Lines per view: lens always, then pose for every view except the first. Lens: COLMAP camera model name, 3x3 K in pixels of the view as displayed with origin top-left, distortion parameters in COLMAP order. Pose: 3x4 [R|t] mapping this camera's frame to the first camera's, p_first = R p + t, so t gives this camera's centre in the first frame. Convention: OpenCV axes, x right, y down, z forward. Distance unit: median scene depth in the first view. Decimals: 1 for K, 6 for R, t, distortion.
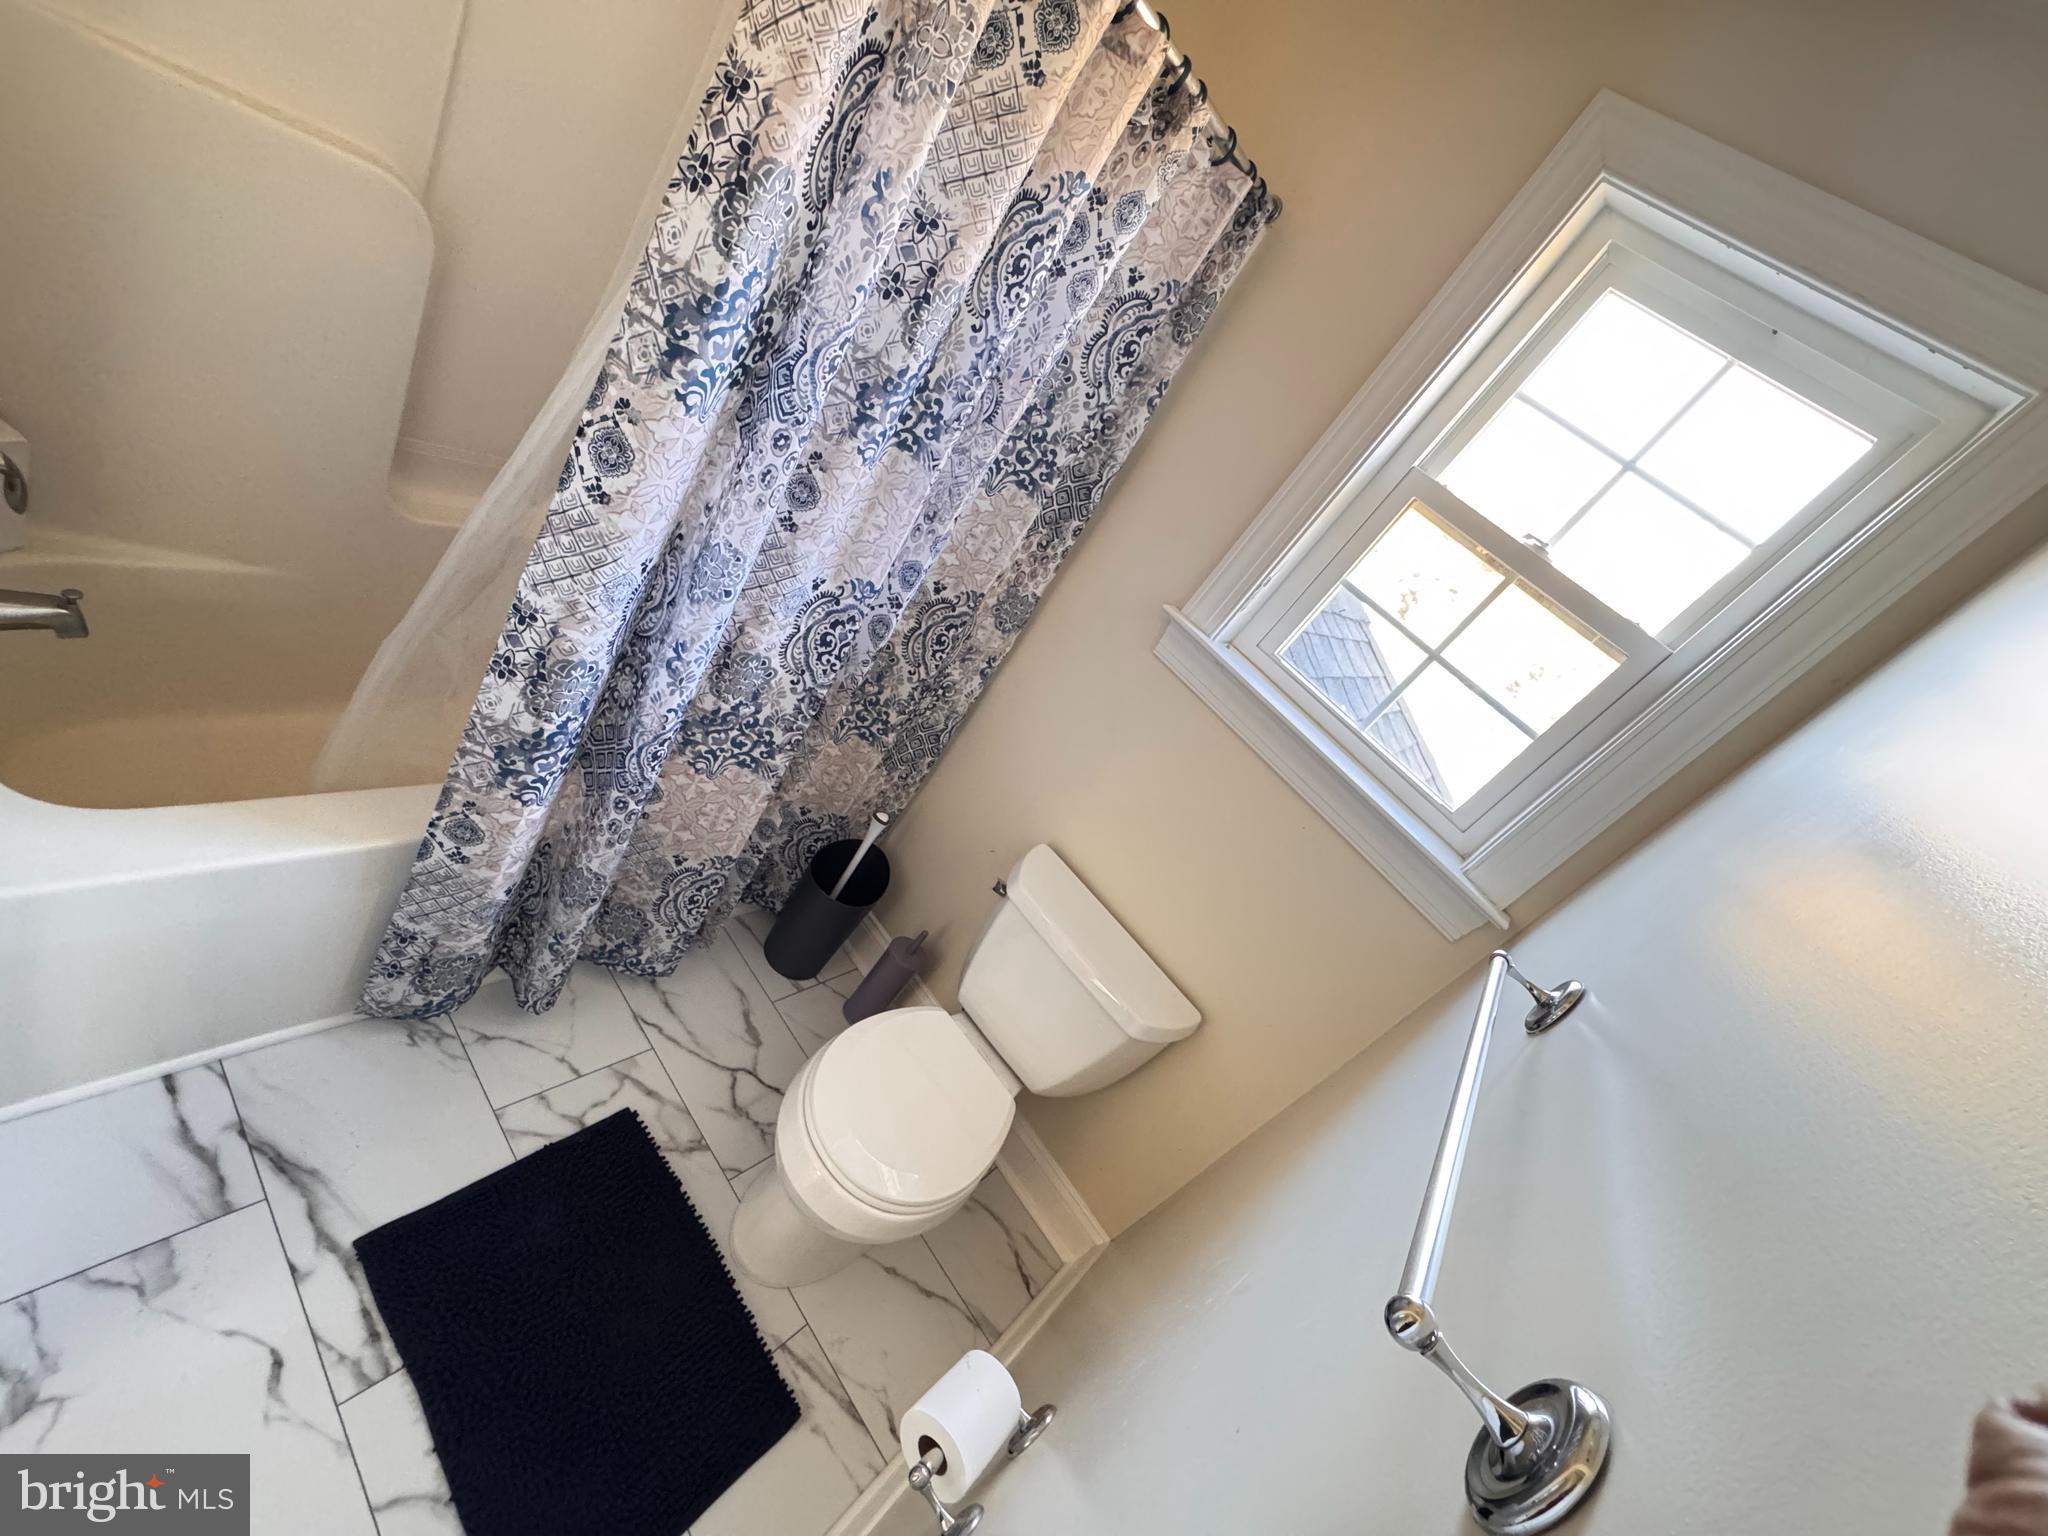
lens RADIAL K [[819.7, 0, 1019.9], [0, 819.7, 768.8], [0, 0, 1]] dist [-0.000830, 0.000559]
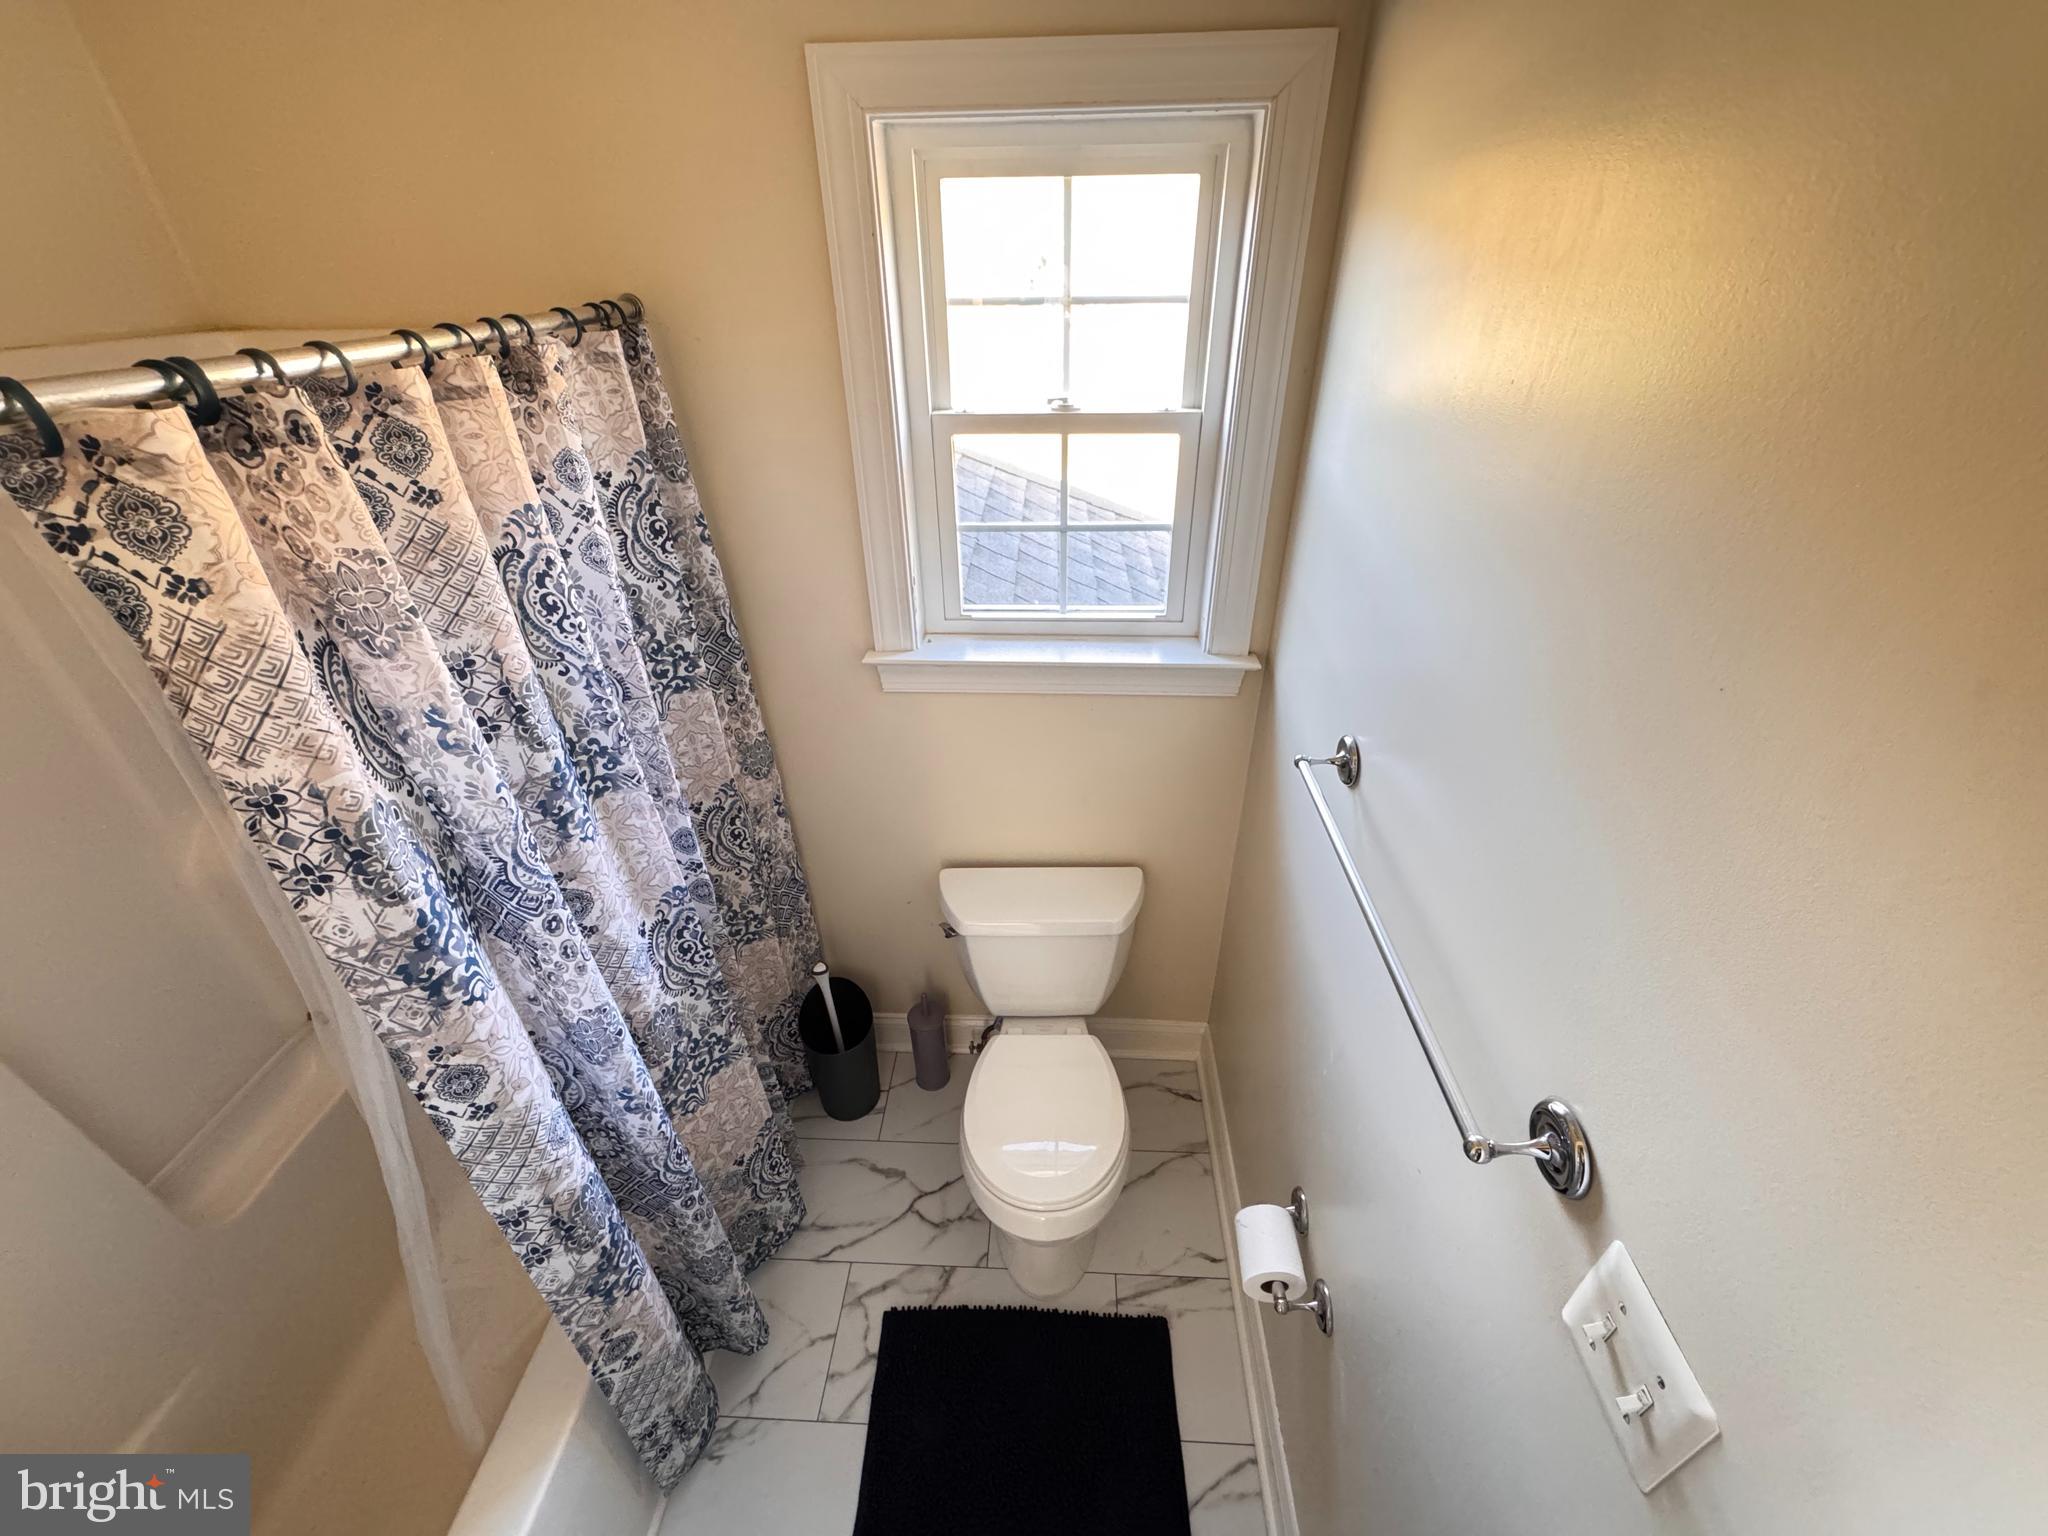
lens RADIAL K [[819.7, 0, 1024.0], [0, 819.7, 769.0], [0, 0, 1]] dist [-0.000830, 0.000559]
pose [[0.639486, -0.755496, 0.142419, 0.067215], [0.705301, 0.650234, 0.282395, -0.331717], [-0.305954, -0.080139, 0.948667, -0.099704]]
